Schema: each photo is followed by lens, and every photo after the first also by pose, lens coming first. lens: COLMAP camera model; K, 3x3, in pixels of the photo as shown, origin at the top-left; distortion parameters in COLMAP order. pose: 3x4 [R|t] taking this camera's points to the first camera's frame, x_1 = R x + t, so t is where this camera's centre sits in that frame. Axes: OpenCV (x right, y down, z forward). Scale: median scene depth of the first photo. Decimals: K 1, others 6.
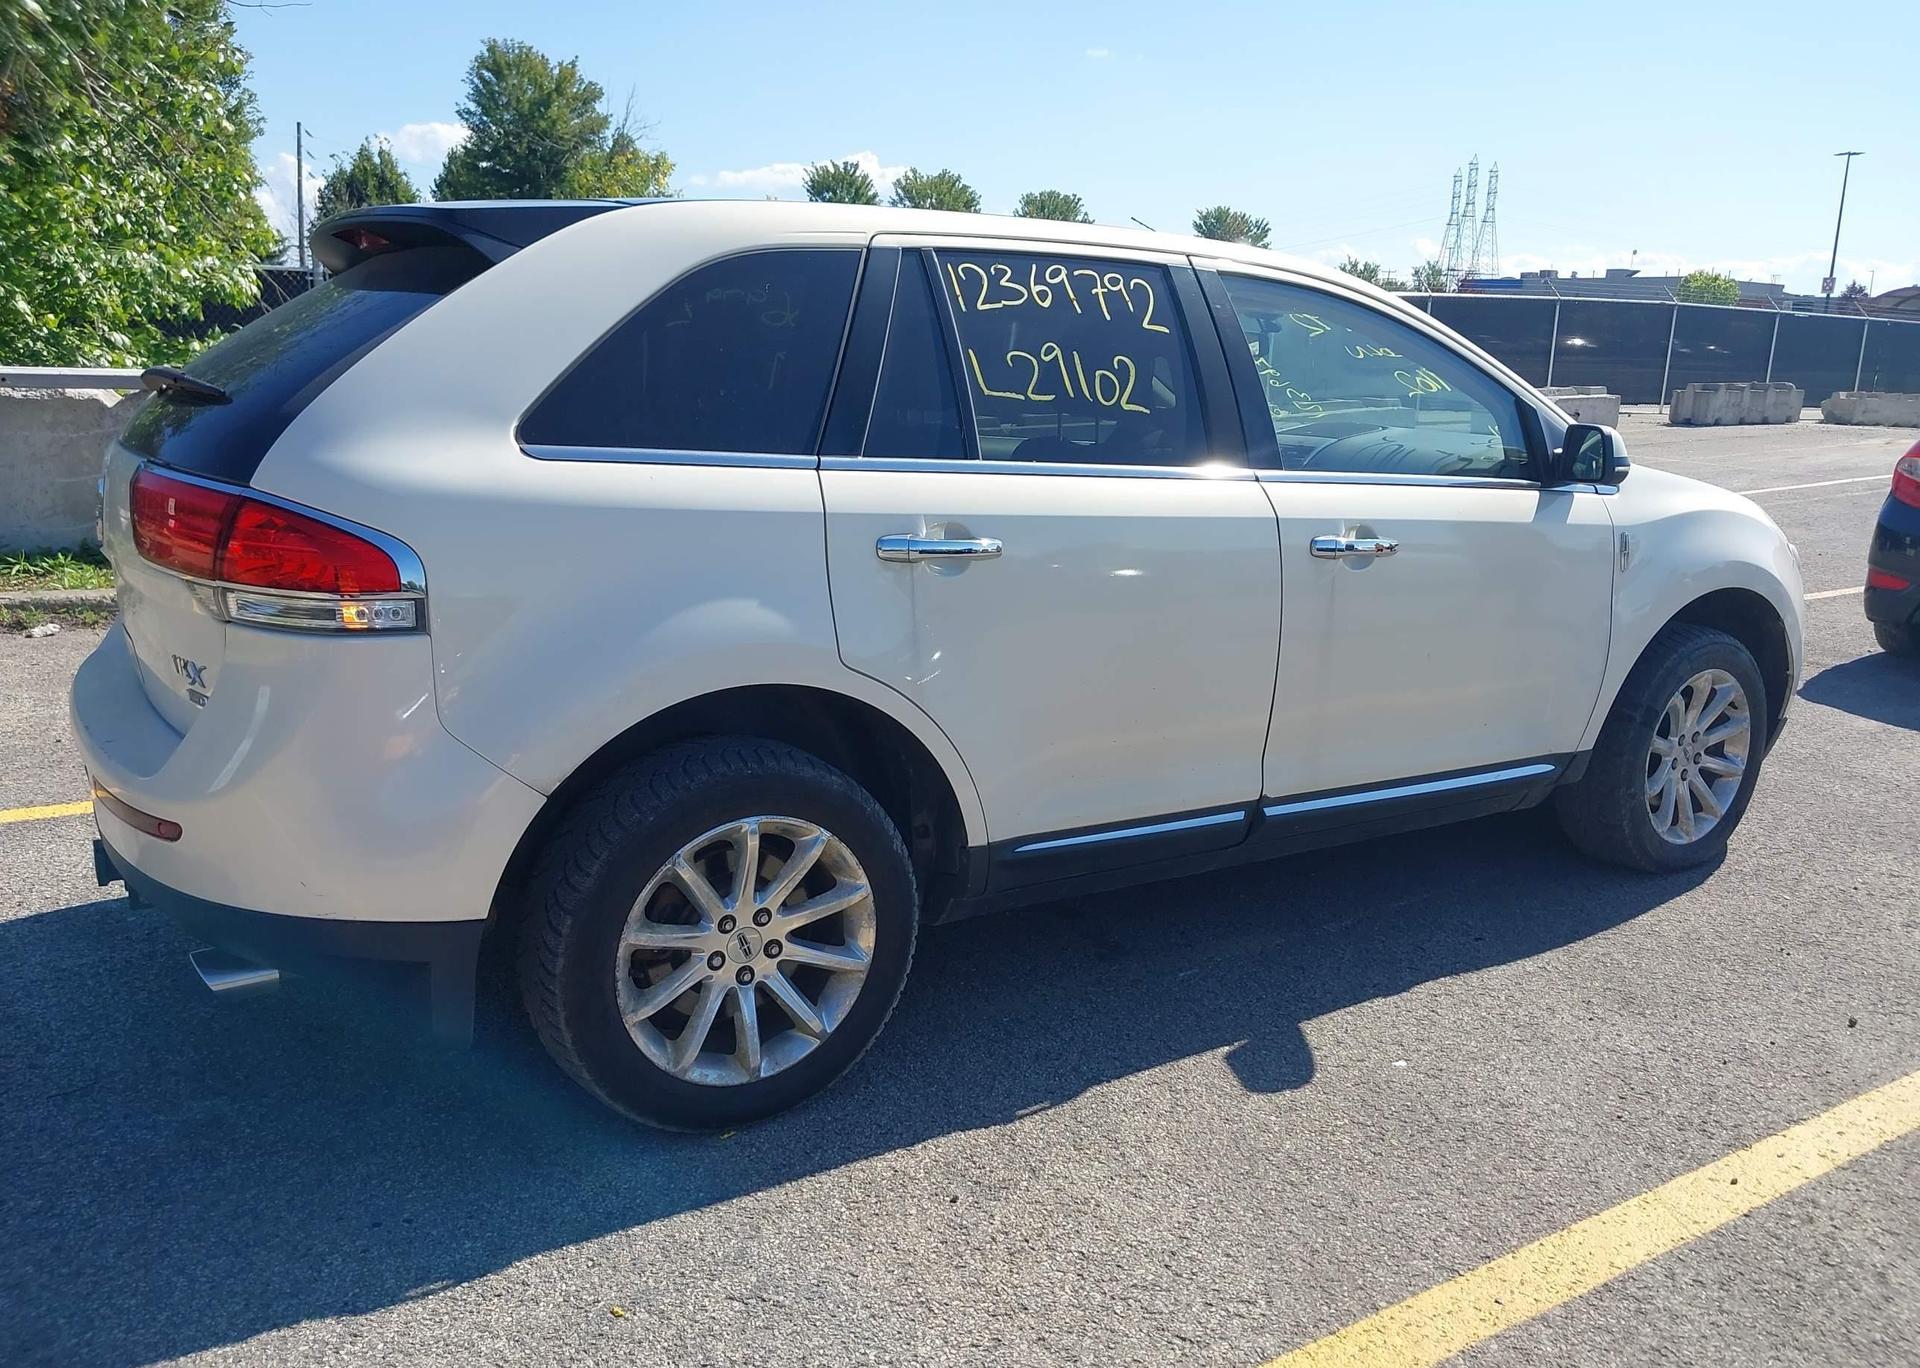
lens RADIAL K [[1521.4, 0, 961.3], [0, 1521.4, 690.2], [0, 0, 1]] dist [0.100619, -0.176538]
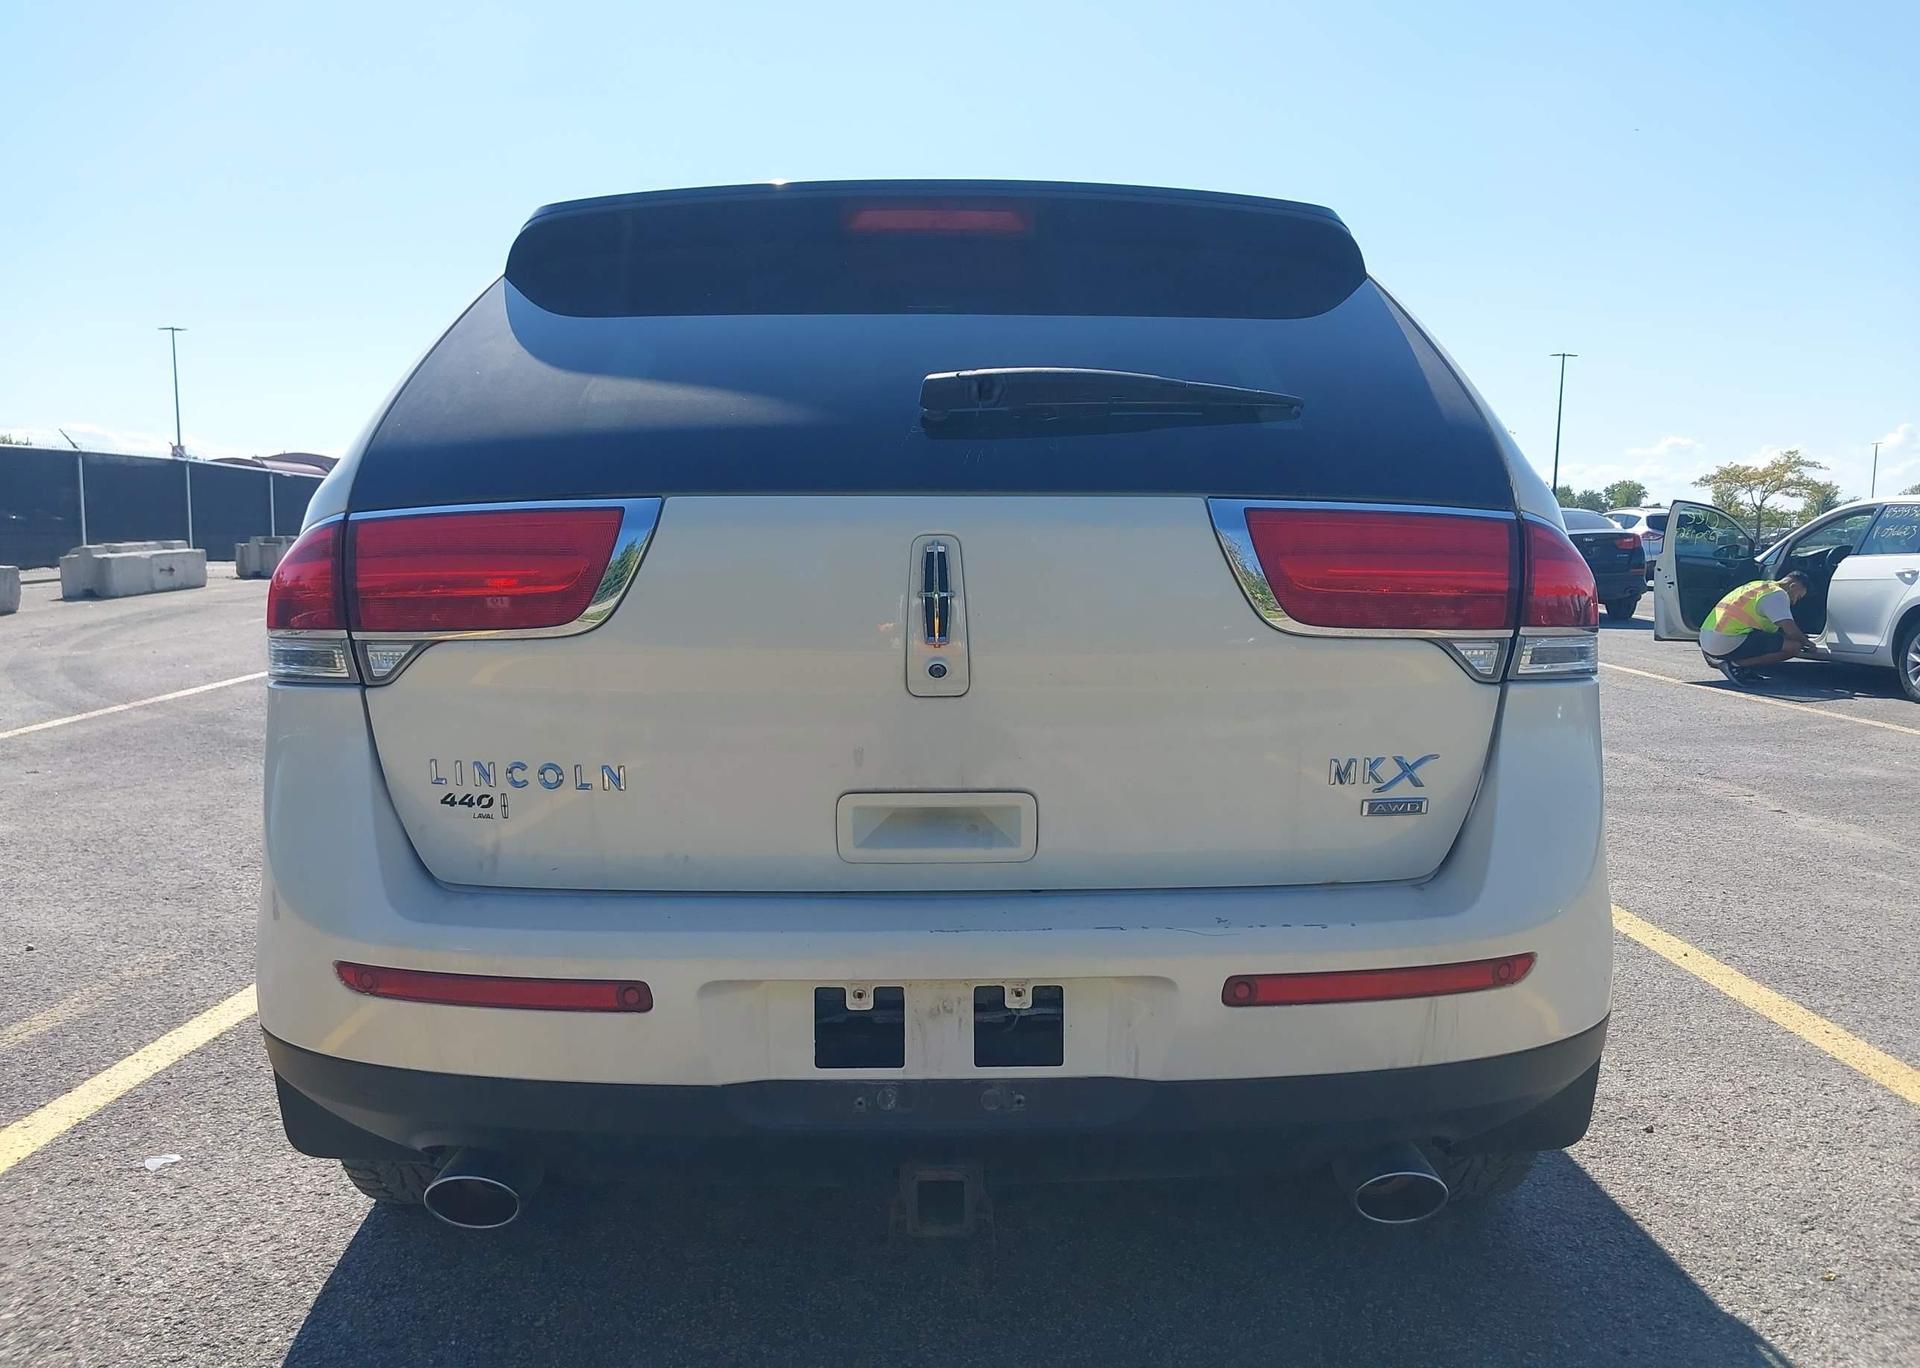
lens RADIAL K [[1521.4, 0, 961.3], [0, 1521.4, 690.2], [0, 0, 1]] dist [0.100619, -0.176538]
pose [[0.542561, -0.114605, 0.832162, -1.210924], [0.202325, 0.979314, 0.002956, -0.092542], [-0.815287, 0.166763, 0.554525, 0.745991]]
